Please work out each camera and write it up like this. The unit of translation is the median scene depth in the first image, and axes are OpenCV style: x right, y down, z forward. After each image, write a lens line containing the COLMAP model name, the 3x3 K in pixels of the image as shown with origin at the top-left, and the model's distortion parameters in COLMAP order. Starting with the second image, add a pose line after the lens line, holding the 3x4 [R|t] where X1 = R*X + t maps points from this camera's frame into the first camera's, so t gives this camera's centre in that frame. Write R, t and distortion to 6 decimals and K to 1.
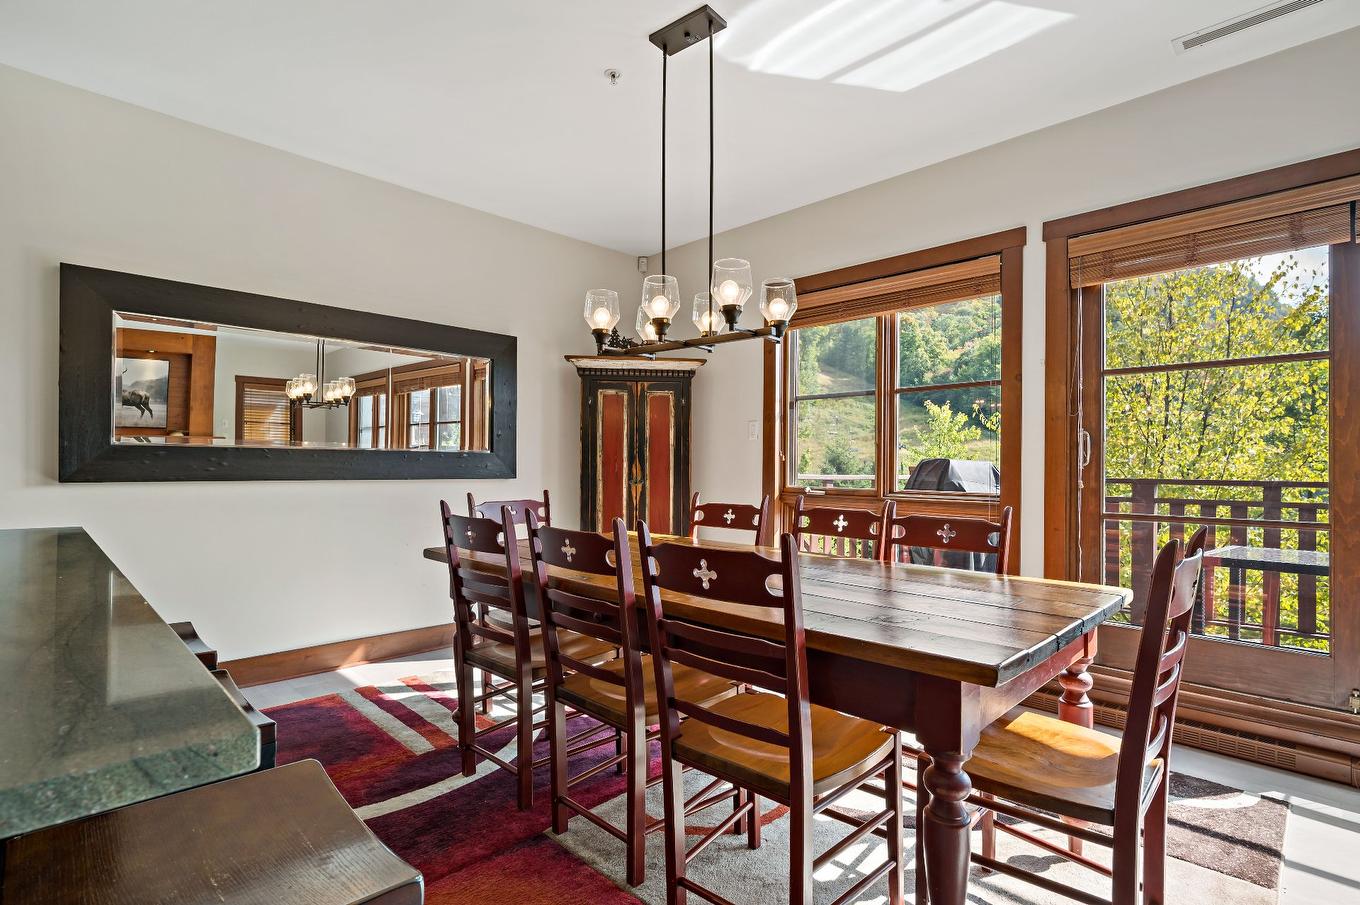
lens RADIAL K [[650.5, 0, 682.8], [0, 650.5, 466.7], [0, 0, 1]] dist [-0.002713, 0.000159]
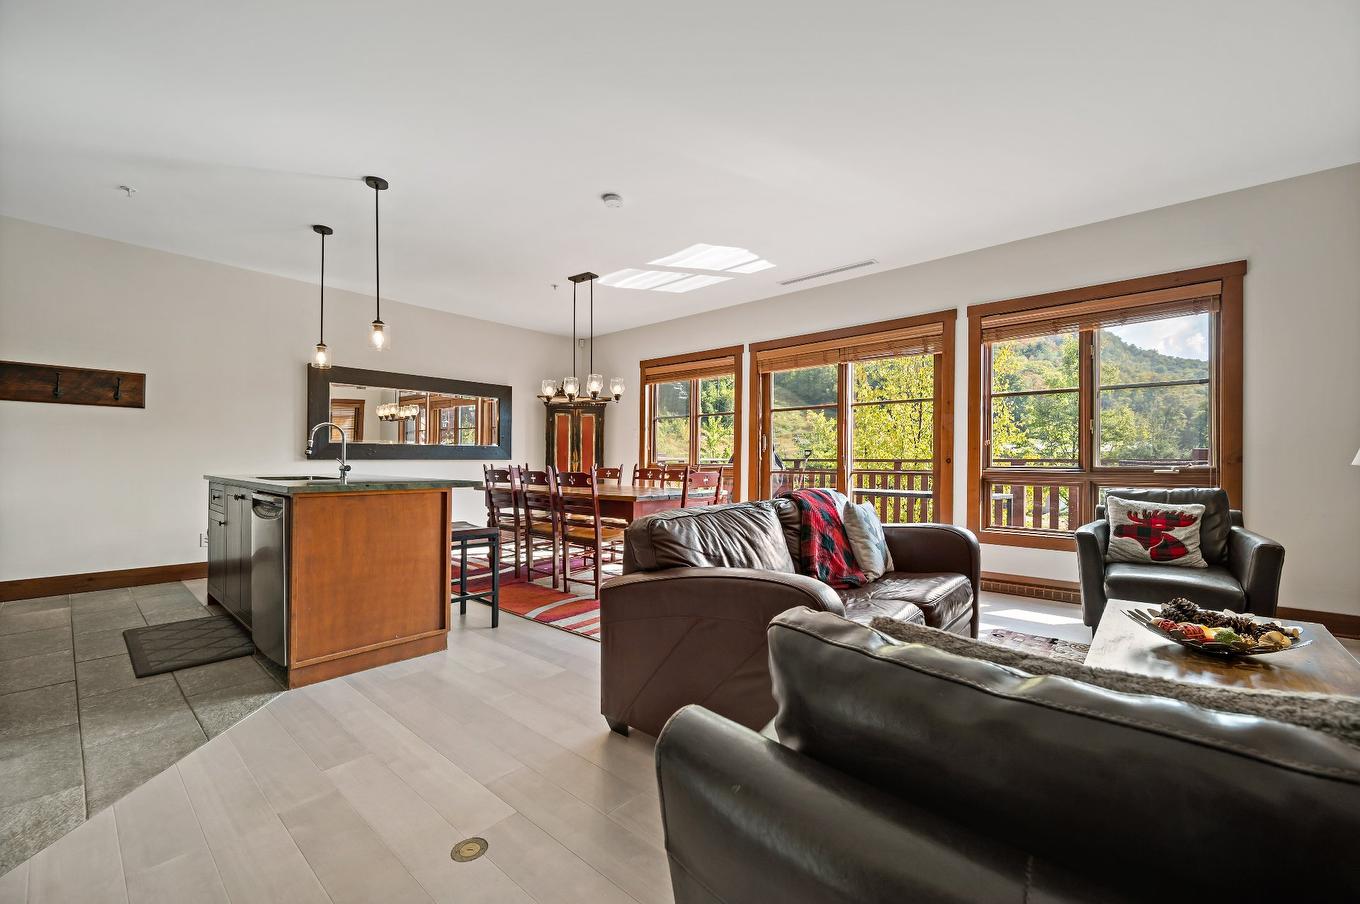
lens RADIAL K [[543.3, 0, 680.0], [0, 543.3, 452.0], [0, 0, 1]] dist [-0.001241, -0.000182]
pose [[0.998166, -0.003739, 0.060424, 0.164266], [0.004547, 0.999902, -0.013227, 0.021678], [-0.060369, 0.013478, 0.998085, -0.723733]]
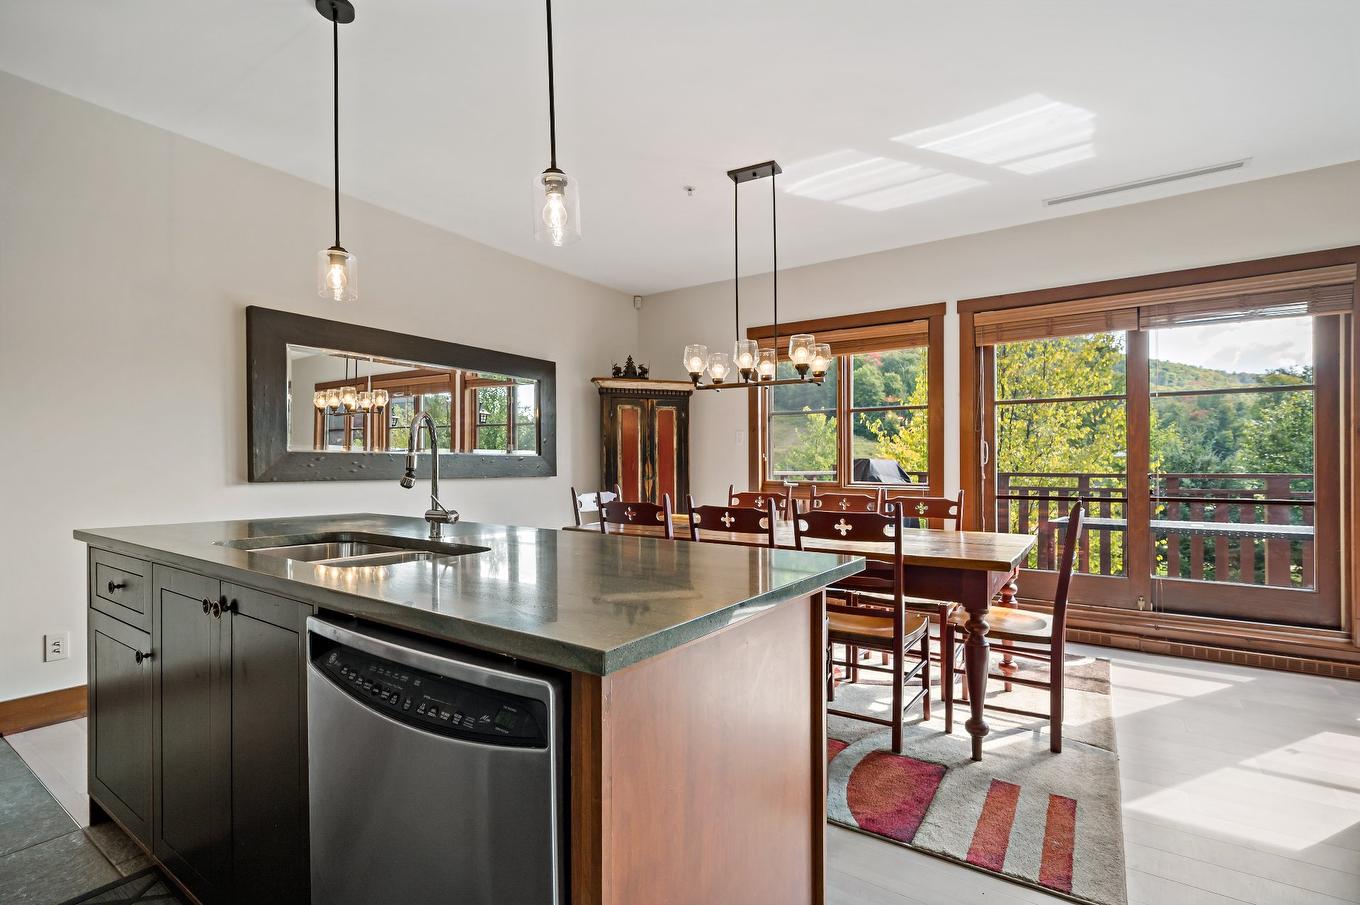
lens RADIAL K [[620.7, 0, 674.7], [0, 620.7, 465.5], [0, 0, 1]] dist [-0.002215, -0.000169]
pose [[0.983674, -0.005909, 0.179861, -0.280859], [0.005600, 0.999982, 0.002225, -0.004706], [-0.179871, -0.001182, 0.983690, -0.232217]]
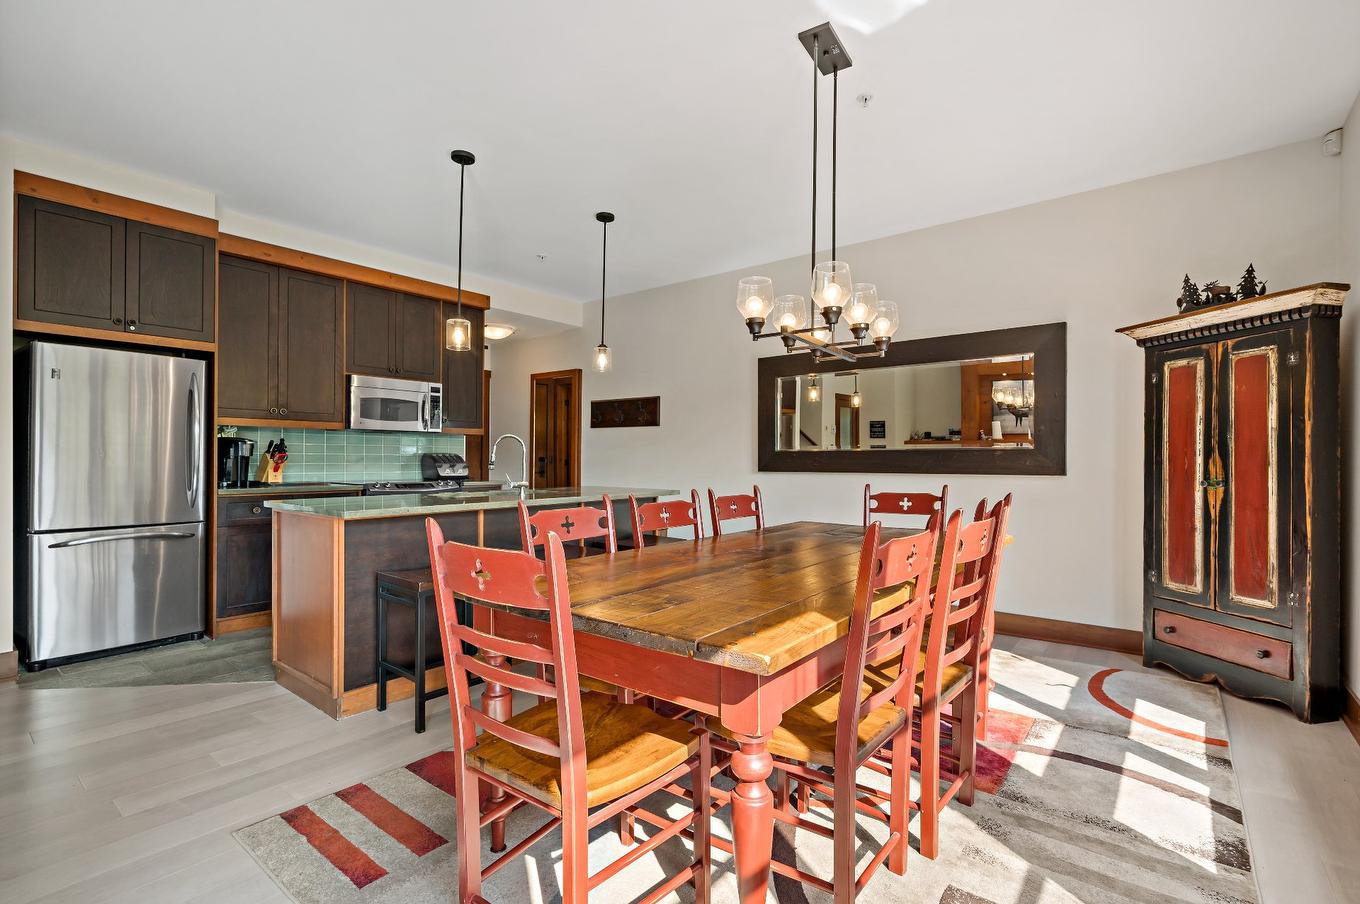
lens RADIAL K [[620.7, 0, 674.7], [0, 620.7, 465.0], [0, 0, 1]] dist [-0.002215, -0.000169]
pose [[0.112358, -0.000339, -0.993668, 0.627738], [-0.000228, 1.000000, -0.000367, 0.003537], [0.993668, 0.000268, 0.112358, 0.403734]]
